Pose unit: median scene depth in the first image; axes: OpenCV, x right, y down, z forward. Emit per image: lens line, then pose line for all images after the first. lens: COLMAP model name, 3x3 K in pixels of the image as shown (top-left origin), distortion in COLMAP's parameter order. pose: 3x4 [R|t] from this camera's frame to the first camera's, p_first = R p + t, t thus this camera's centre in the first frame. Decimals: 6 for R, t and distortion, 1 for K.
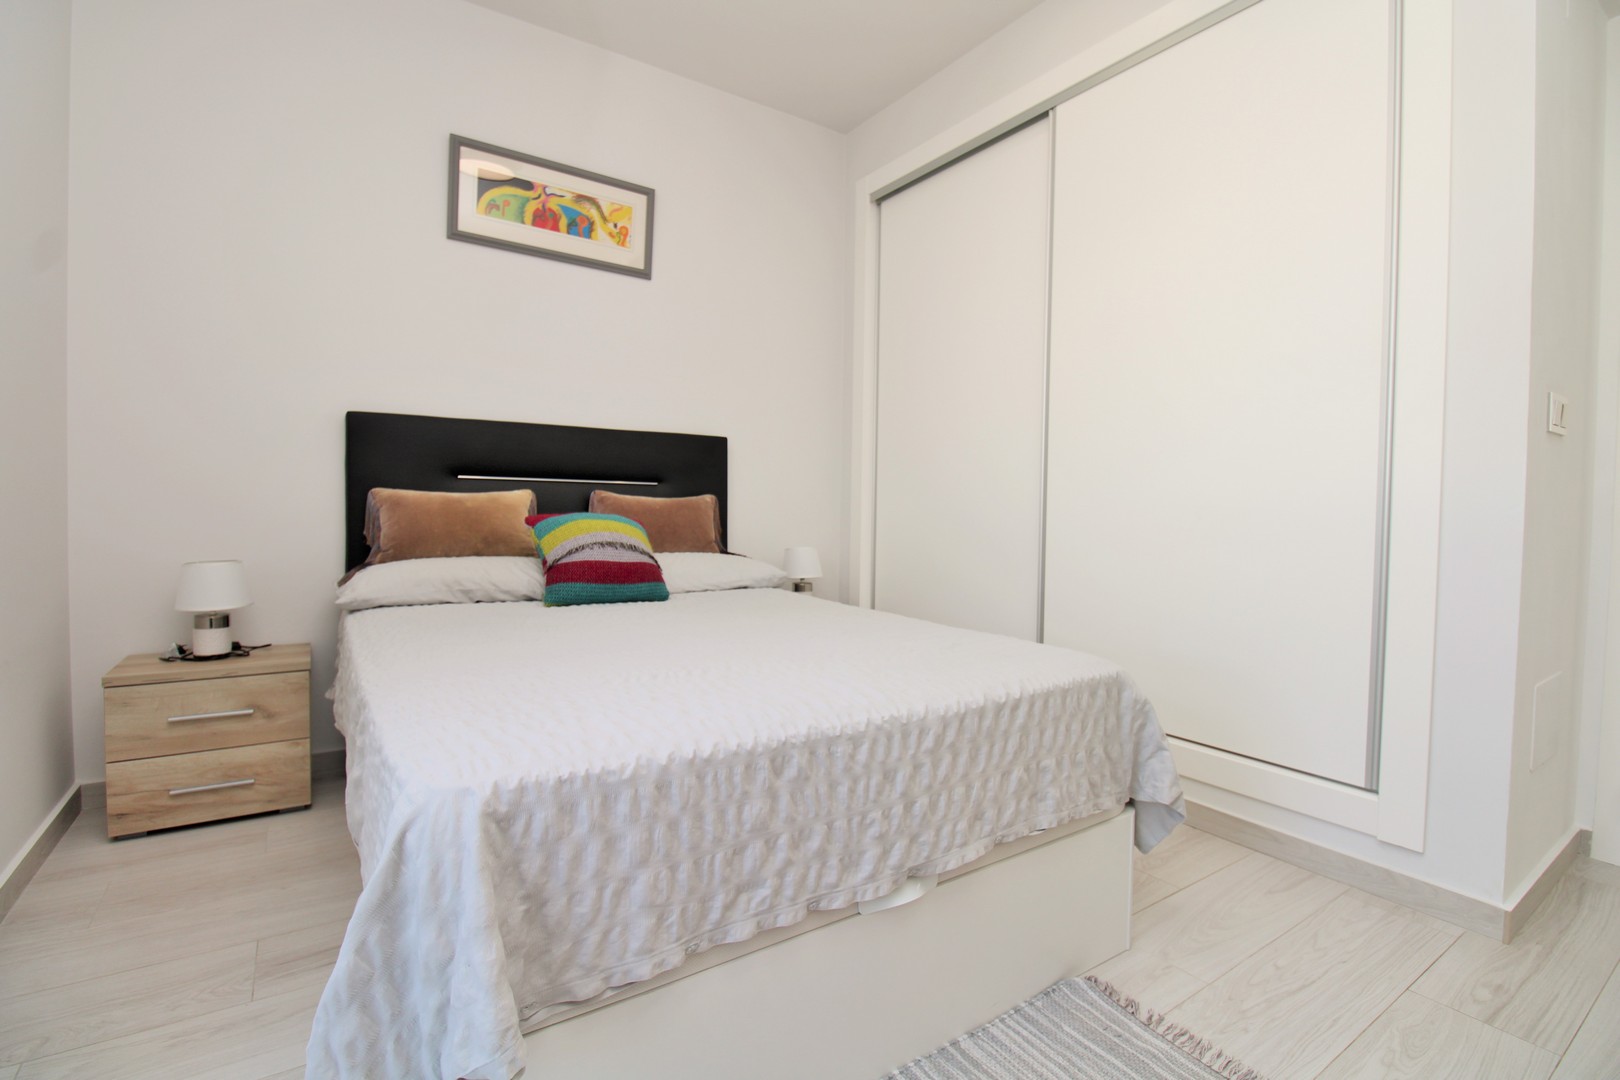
lens RADIAL K [[738.5, 0, 839.8], [0, 738.5, 529.1], [0, 0, 1]] dist [0.002513, -0.013334]
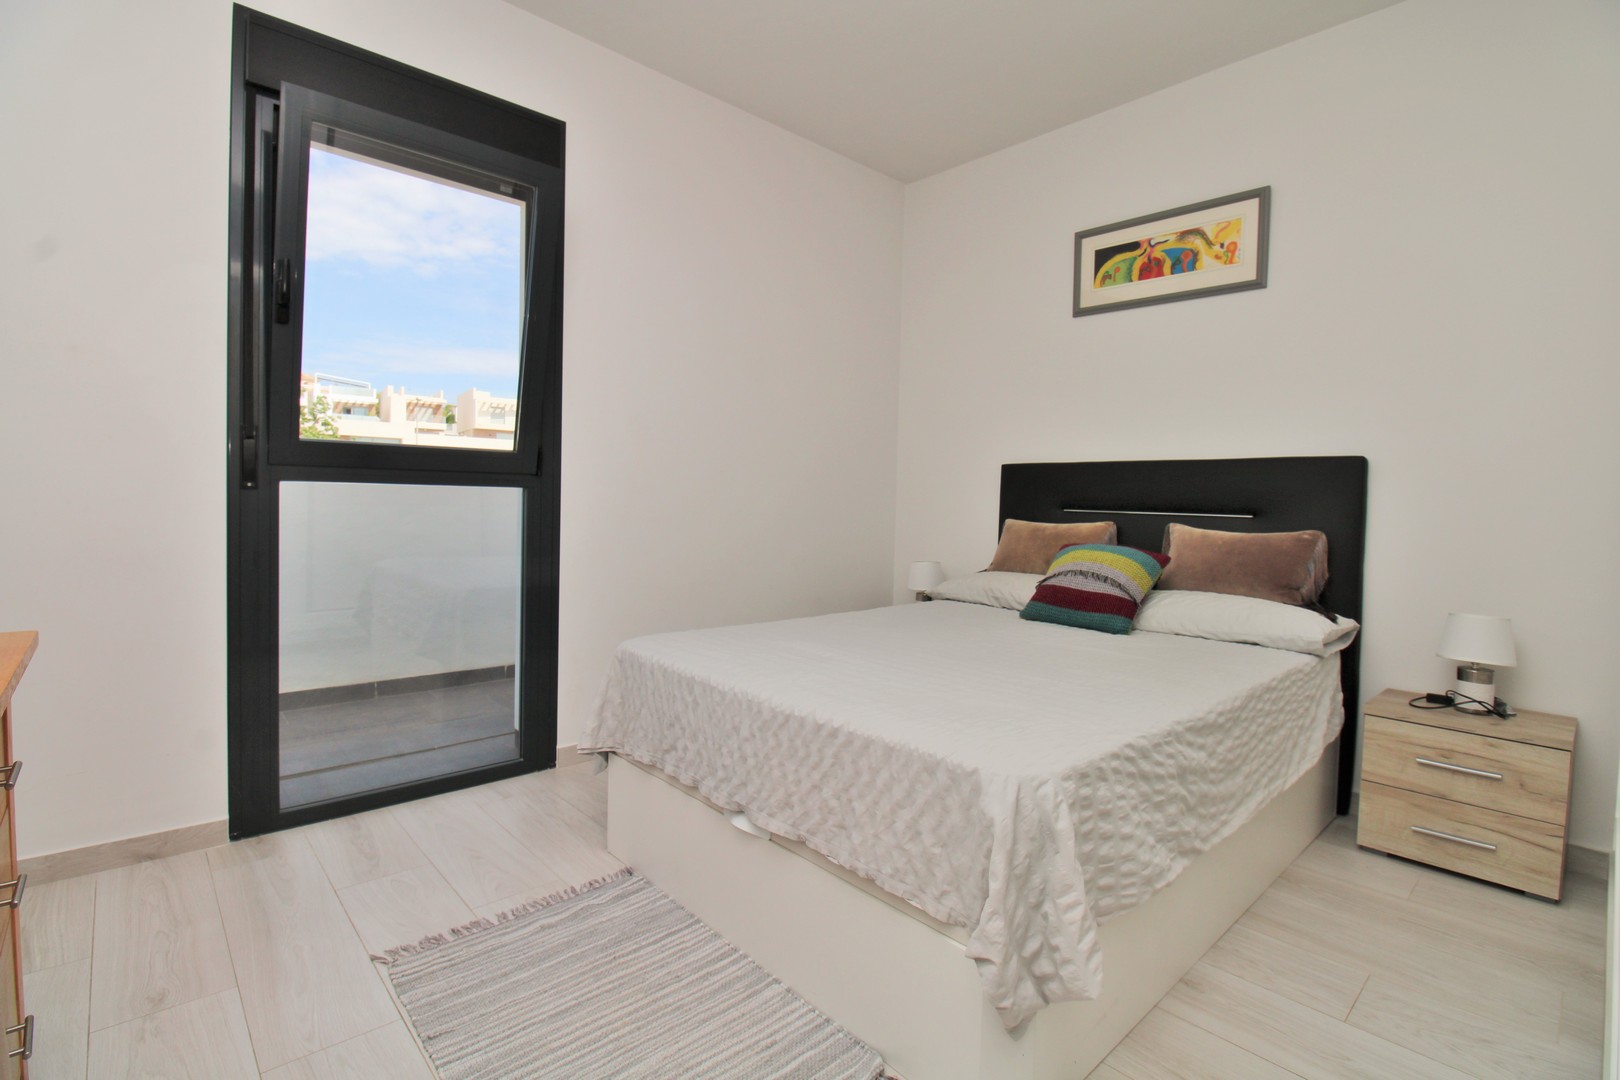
lens RADIAL K [[765.6, 0, 808.5], [0, 765.6, 523.2], [0, 0, 1]] dist [-0.009155, -0.000998]
pose [[0.131042, 0.019802, -0.991179, 0.654248], [-0.057447, 0.998272, 0.012349, -0.038583], [0.989711, 0.055322, 0.131953, 0.391448]]
